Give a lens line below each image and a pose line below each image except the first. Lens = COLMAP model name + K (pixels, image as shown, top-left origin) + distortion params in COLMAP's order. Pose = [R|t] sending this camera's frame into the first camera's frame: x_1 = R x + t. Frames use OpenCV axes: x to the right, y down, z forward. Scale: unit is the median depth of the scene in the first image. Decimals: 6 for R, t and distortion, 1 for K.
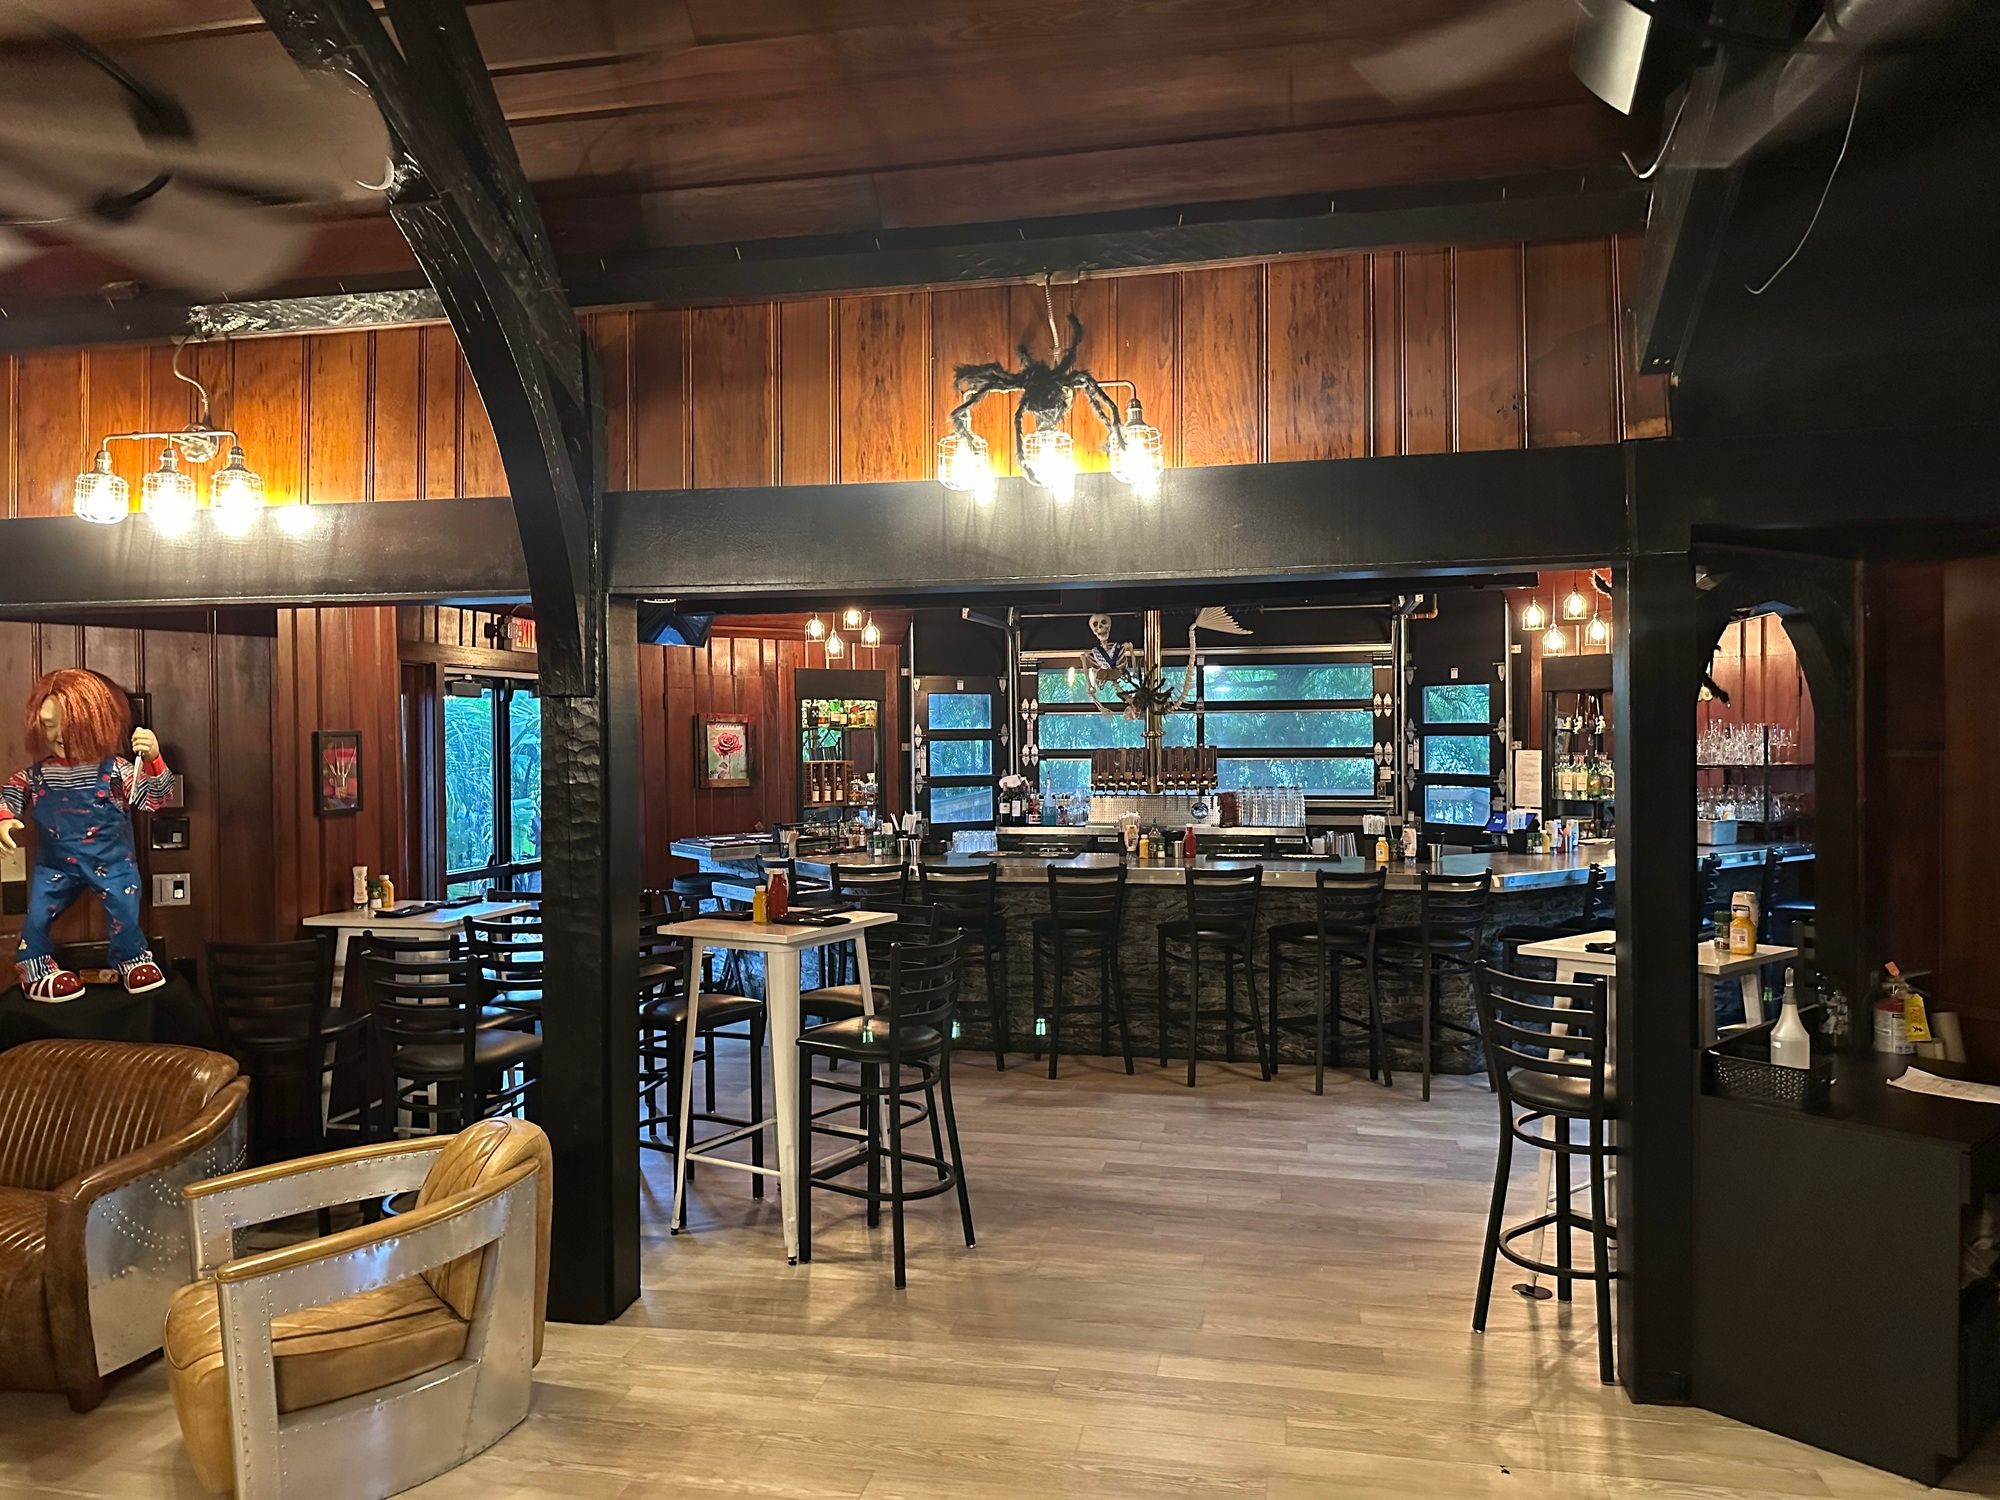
lens RADIAL K [[1413.7, 0, 994.0], [0, 1413.7, 745.3], [0, 0, 1]] dist [0.035175, -0.041311]
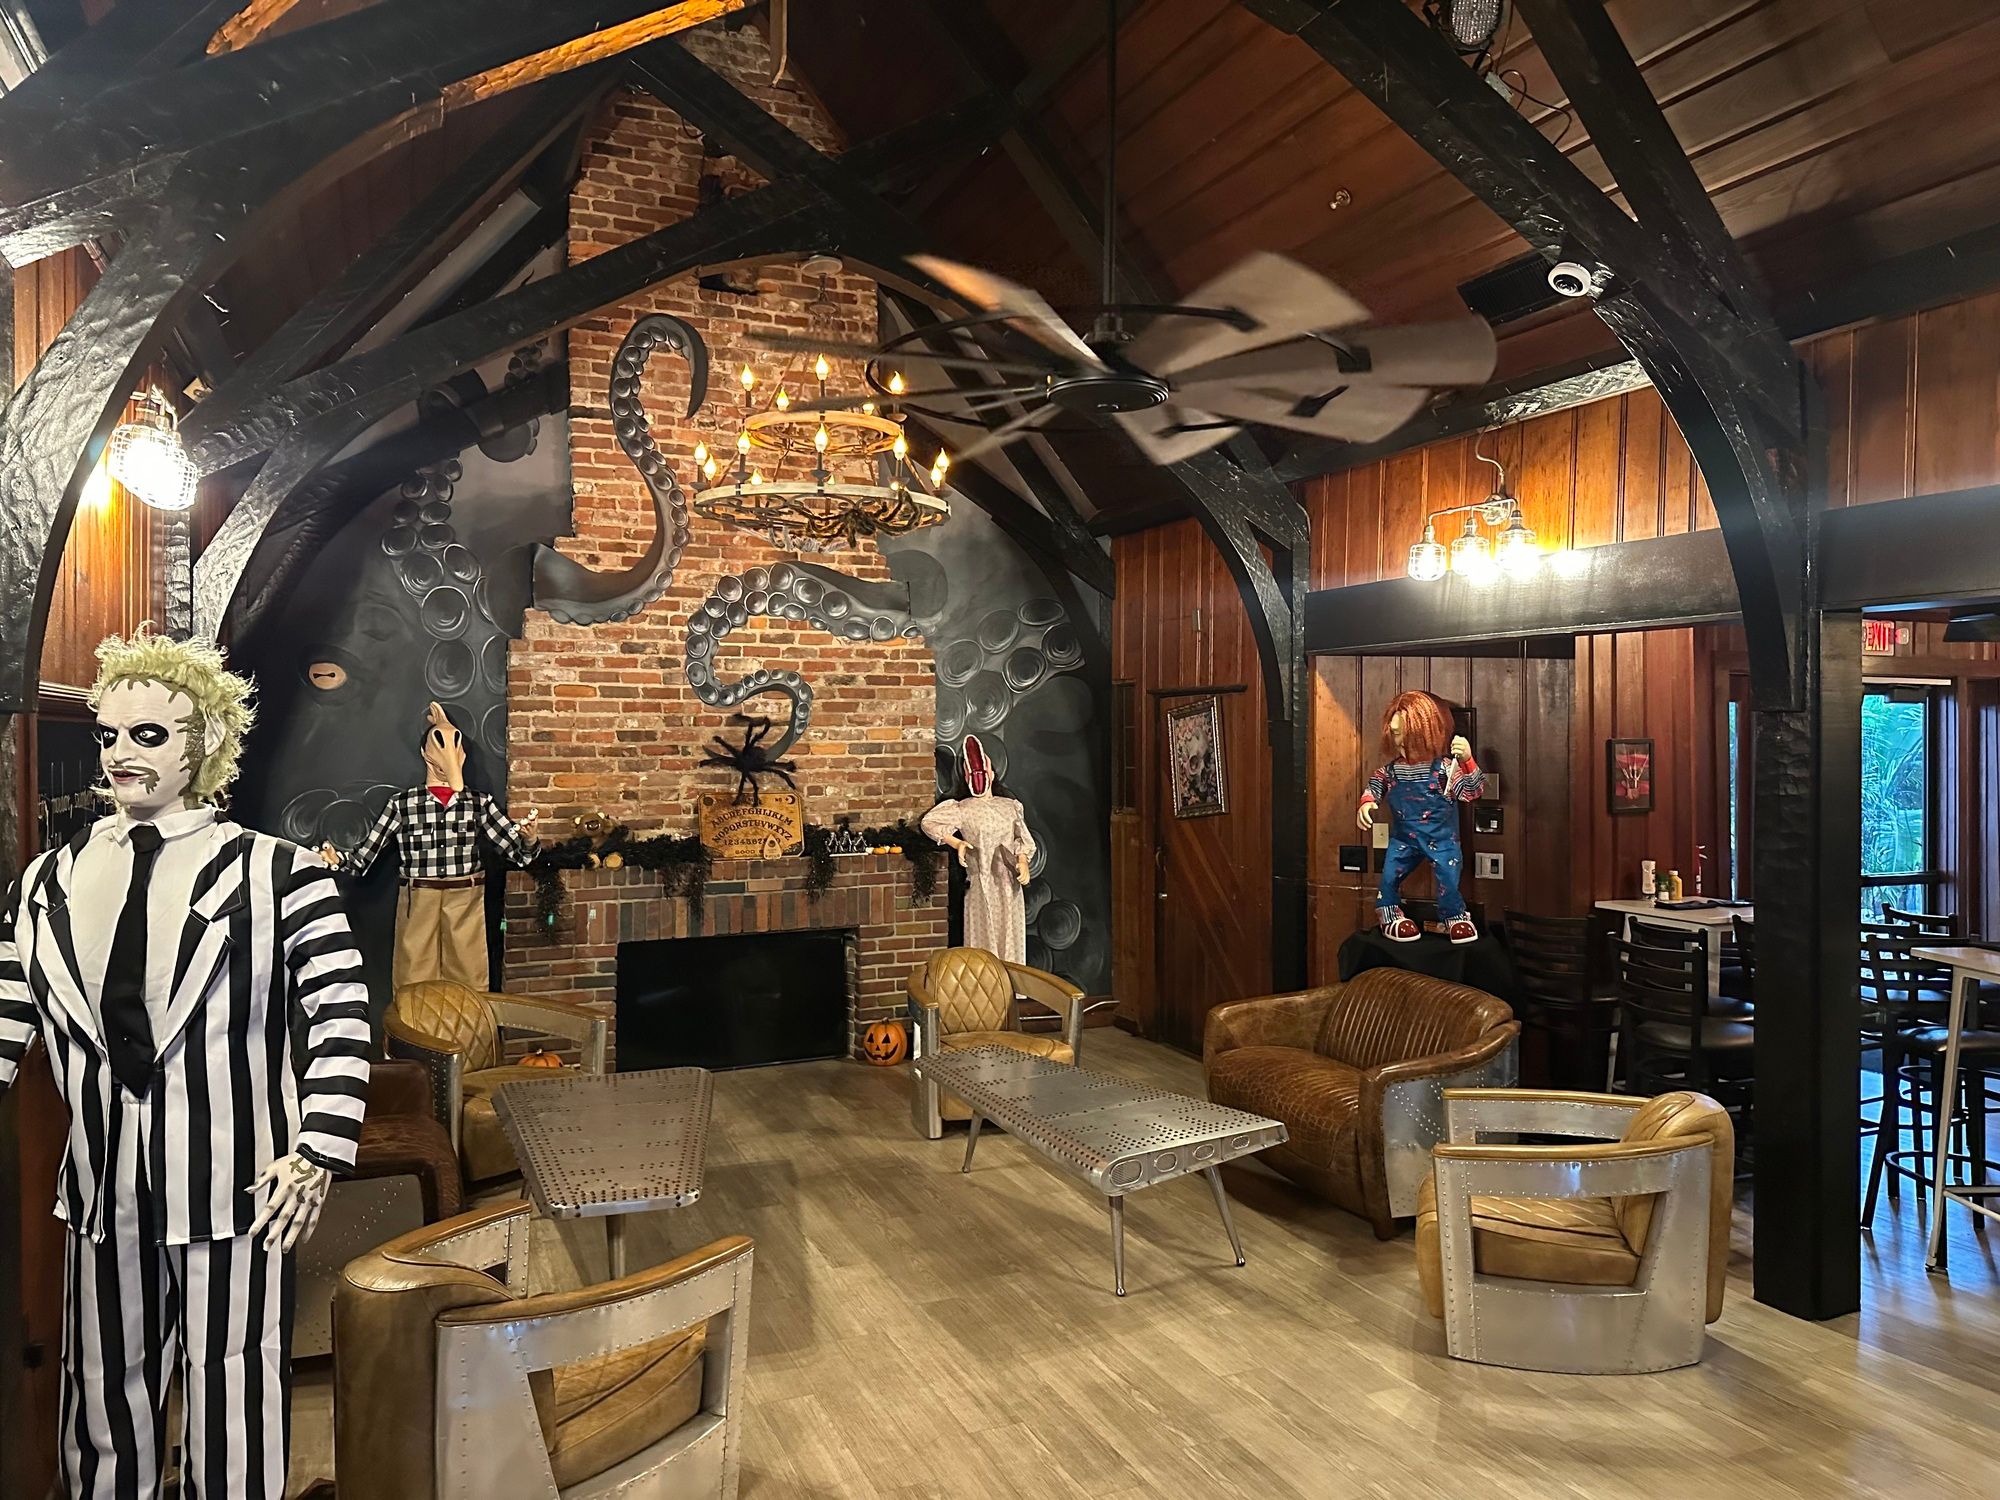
lens RADIAL K [[1413.7, 0, 994.0], [0, 1413.7, 745.3], [0, 0, 1]] dist [0.035175, -0.041311]
pose [[0.571254, 0.016447, -0.820609, 0.220396], [-0.015199, 0.999840, 0.009459, -0.010129], [0.820633, 0.007069, 0.571412, -0.074280]]
